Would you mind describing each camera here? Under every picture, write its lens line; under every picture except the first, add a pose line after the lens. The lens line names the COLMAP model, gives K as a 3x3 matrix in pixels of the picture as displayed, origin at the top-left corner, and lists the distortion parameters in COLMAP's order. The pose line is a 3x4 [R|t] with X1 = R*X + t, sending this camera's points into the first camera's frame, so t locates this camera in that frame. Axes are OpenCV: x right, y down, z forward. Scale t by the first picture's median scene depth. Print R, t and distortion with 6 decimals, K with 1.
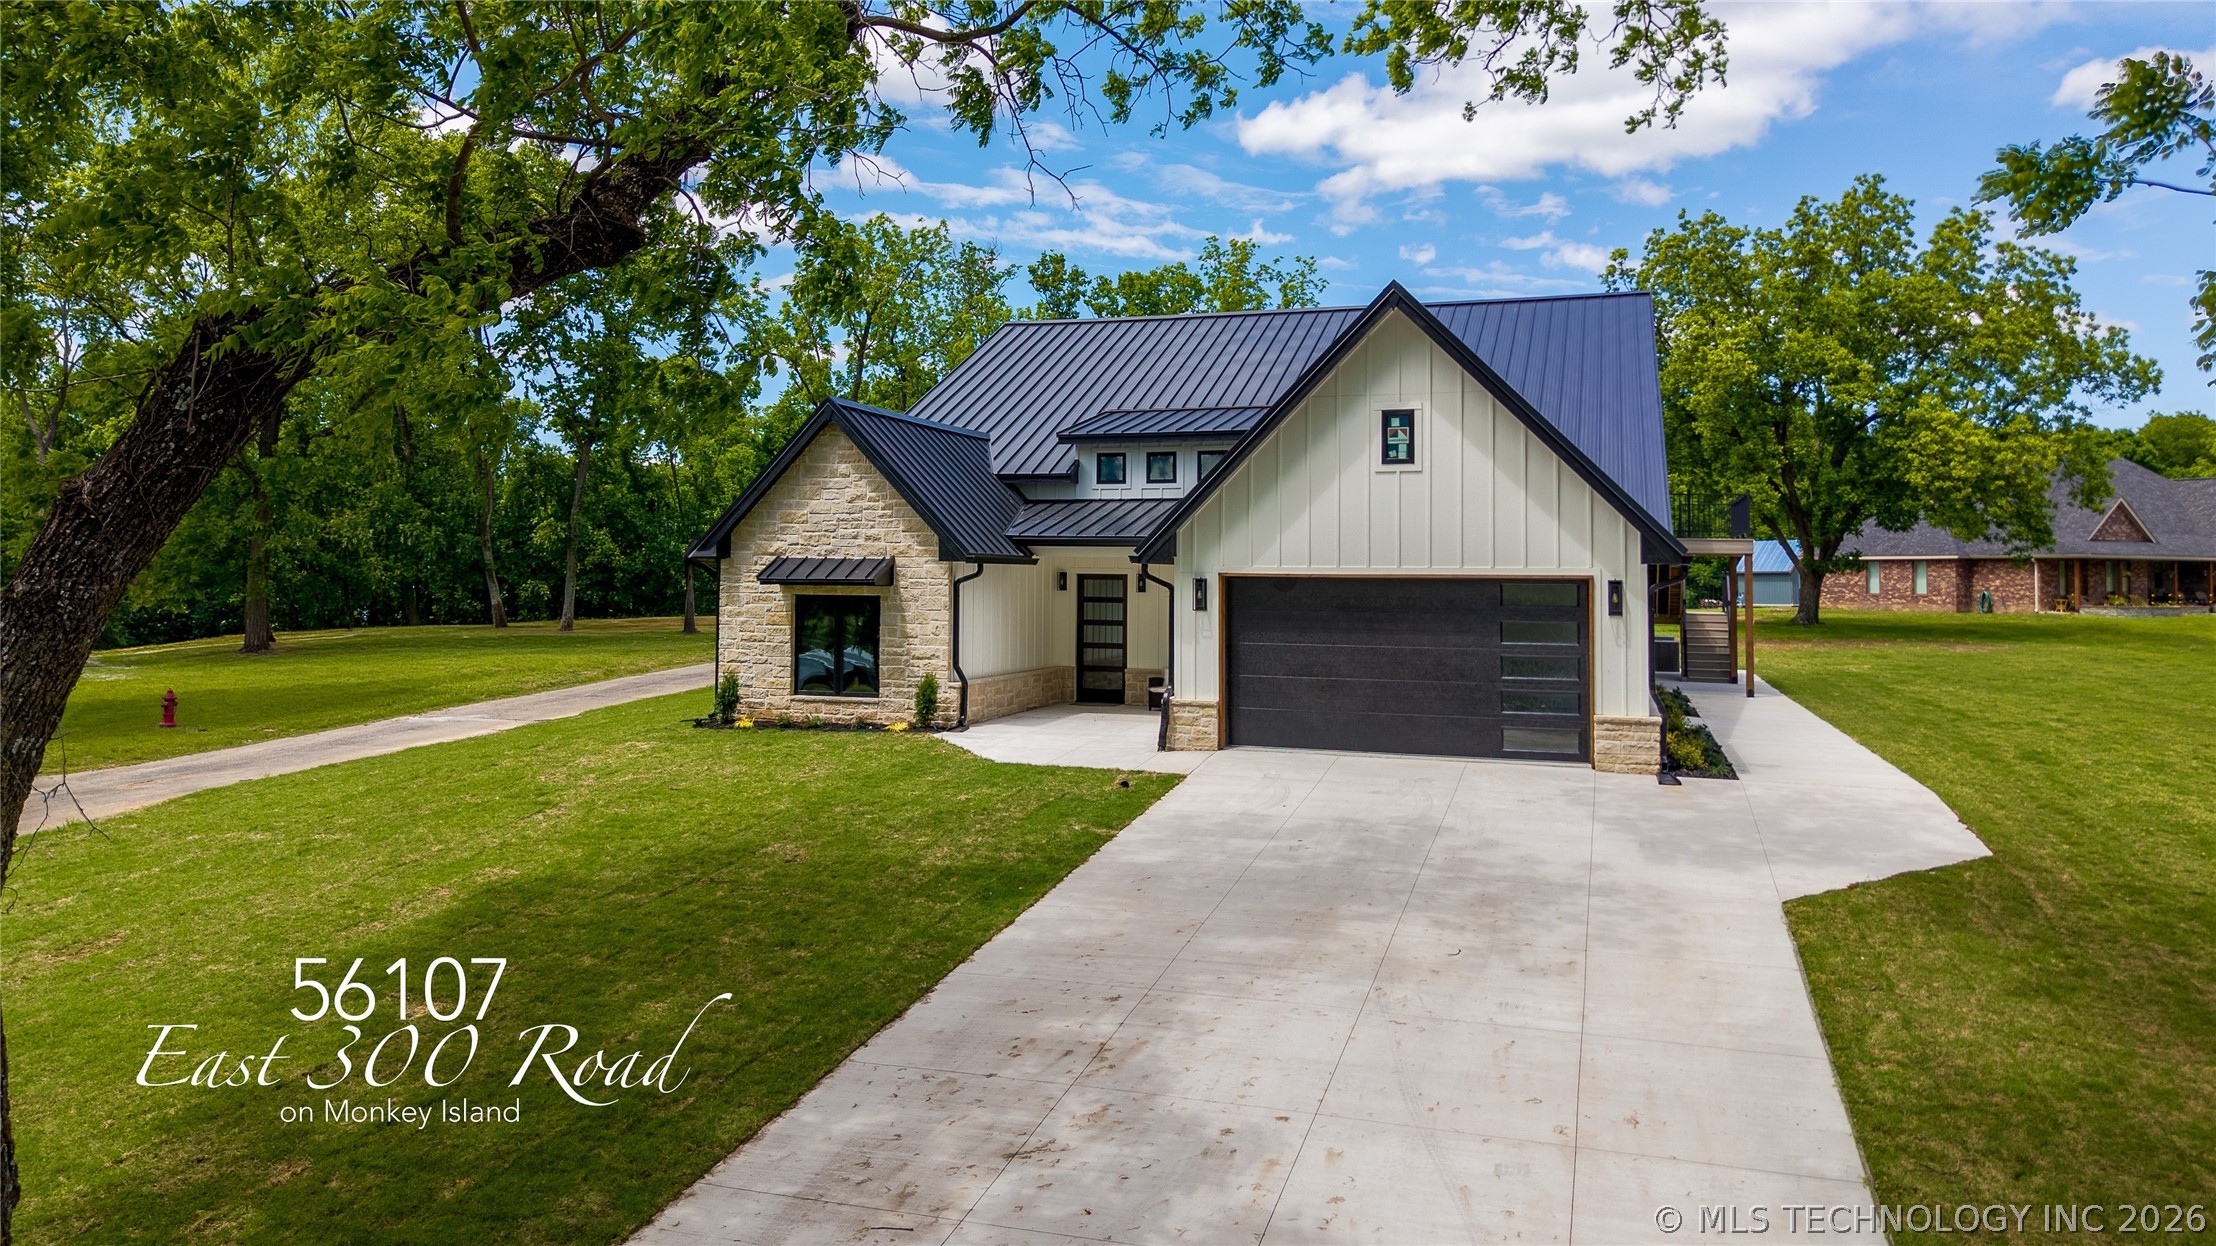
lens RADIAL K [[1515.3, 0, 1099.9], [0, 1515.3, 598.9], [0, 0, 1]] dist [0.090379, -0.127729]
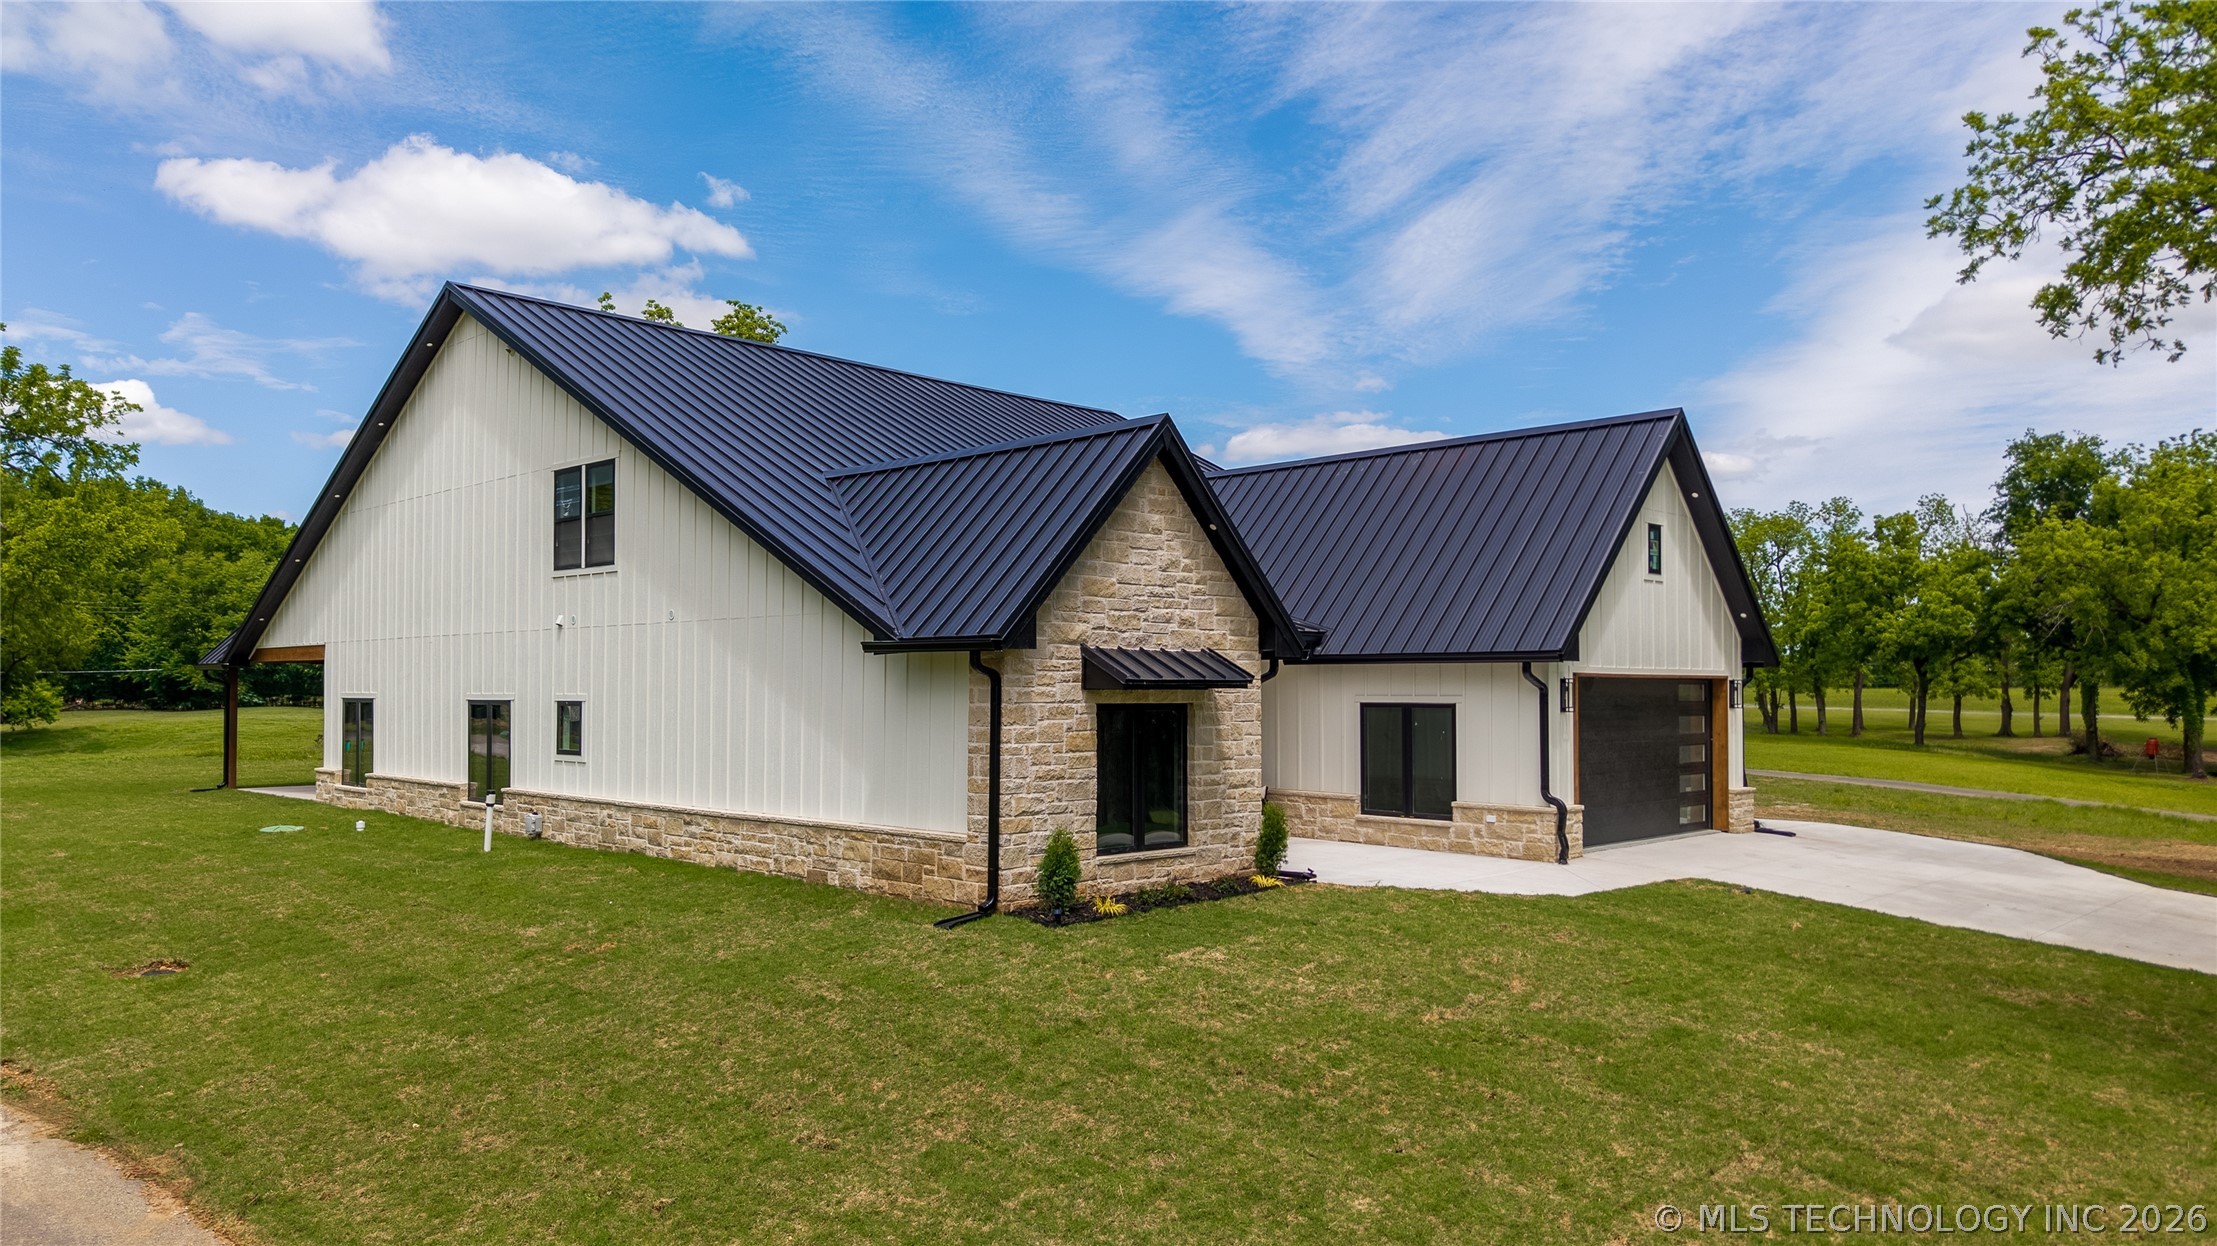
lens RADIAL K [[1503.9, 0, 1086.9], [0, 1503.9, 630.6], [0, 0, 1]] dist [0.059888, -0.049840]
pose [[0.450882, 0.026152, 0.892200, -0.817154], [0.010404, 0.999349, -0.034551, -0.012476], [-0.892523, 0.024861, 0.450317, 0.737008]]
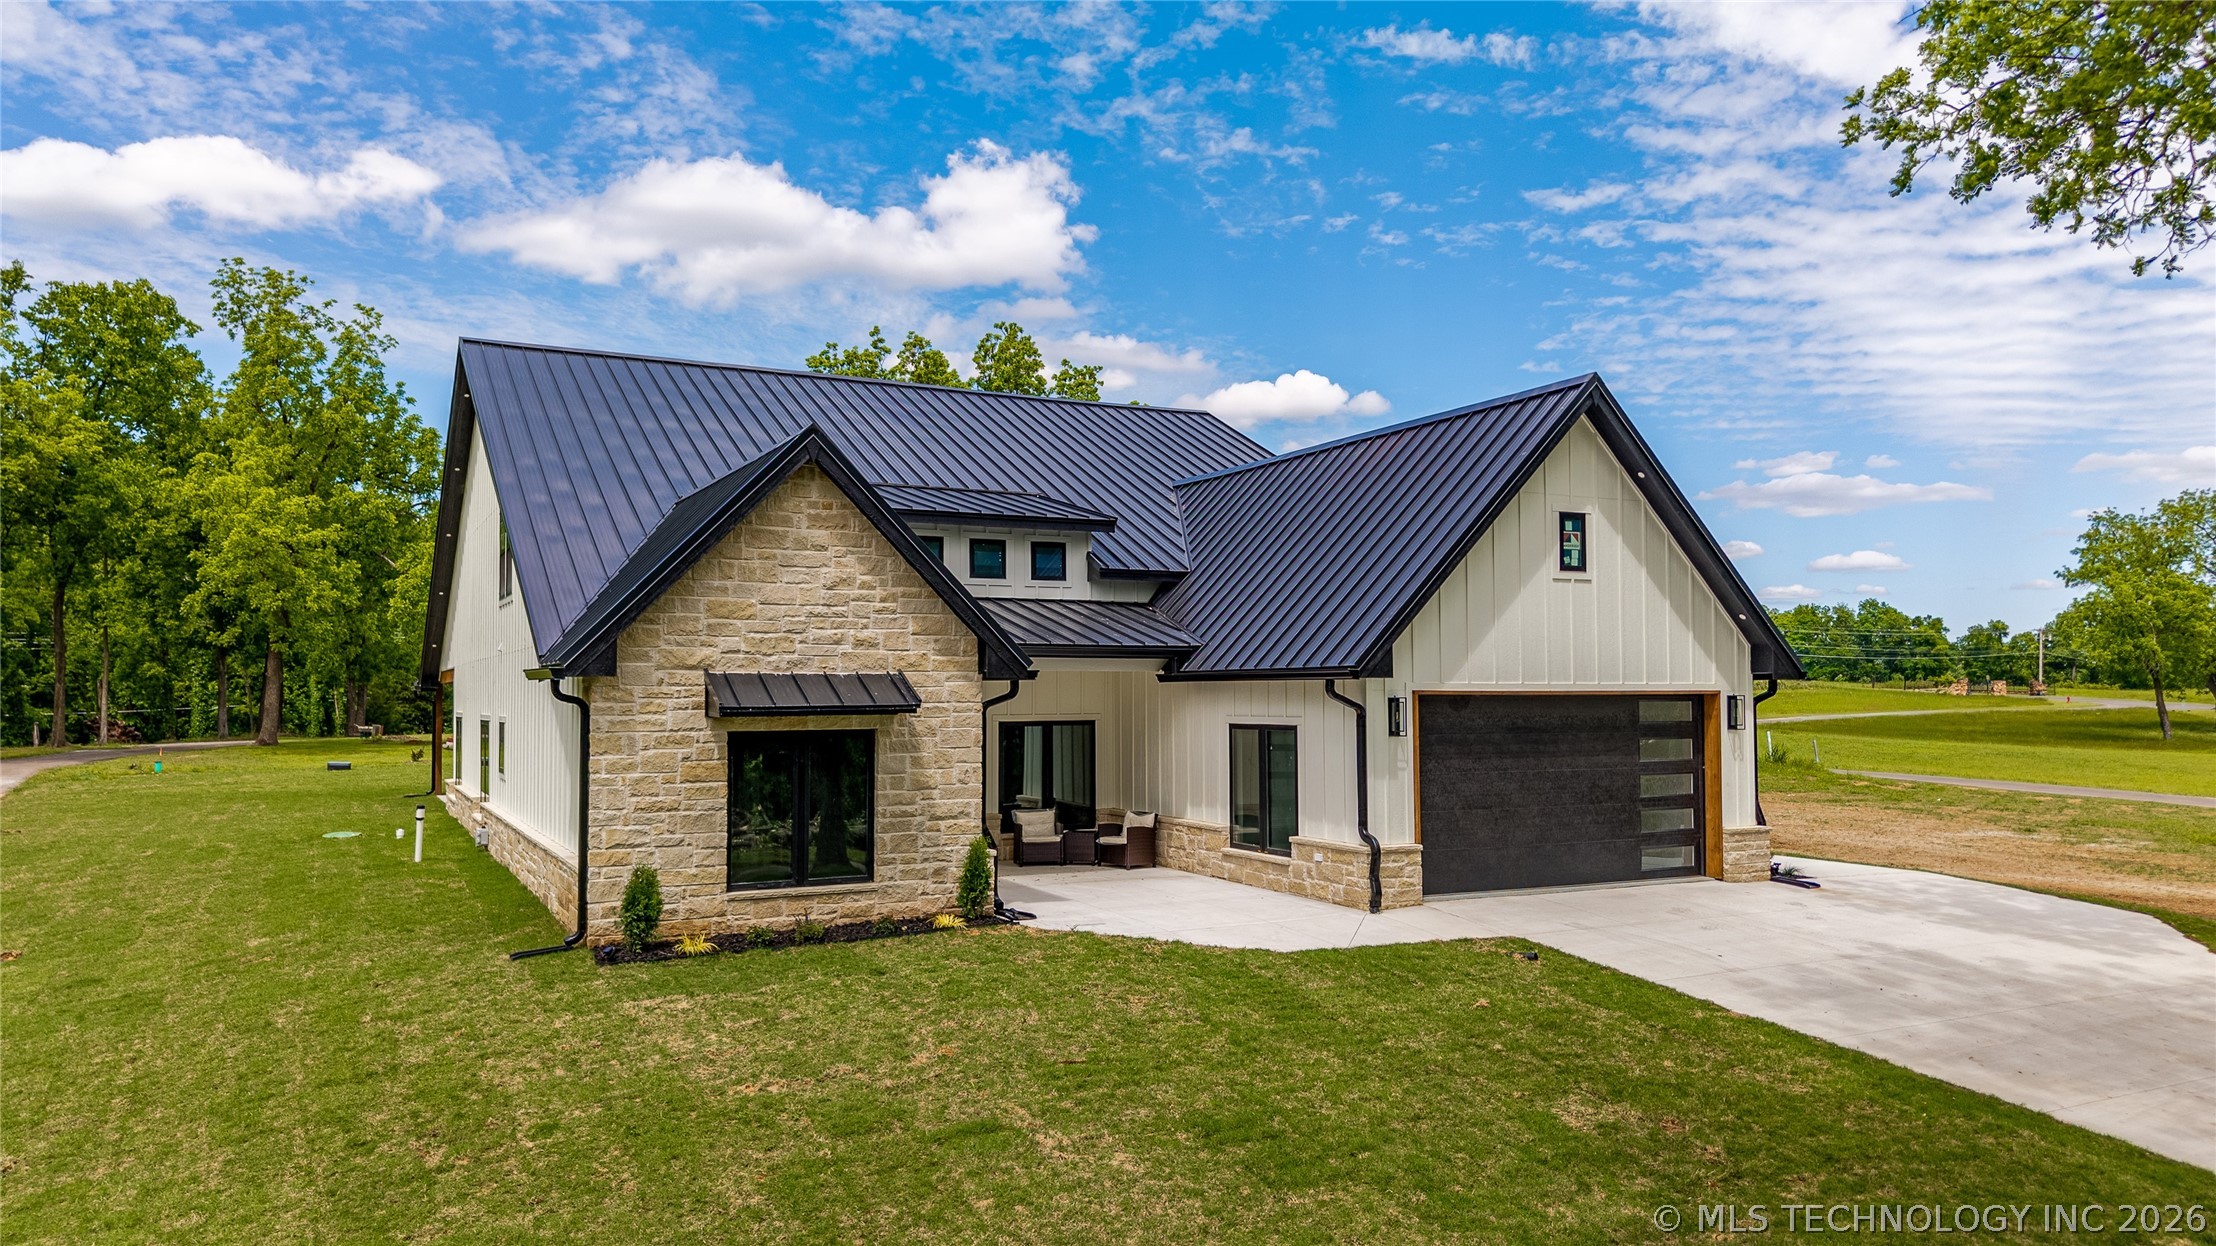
lens RADIAL K [[1547.5, 0, 1115.5], [0, 1547.5, 649.4], [0, 0, 1]] dist [0.106015, -0.002399]
pose [[0.708616, 0.006785, 0.705562, -0.565018], [0.017136, 0.999493, -0.026822, -0.017401], [-0.705387, 0.031096, 0.708140, 0.445998]]
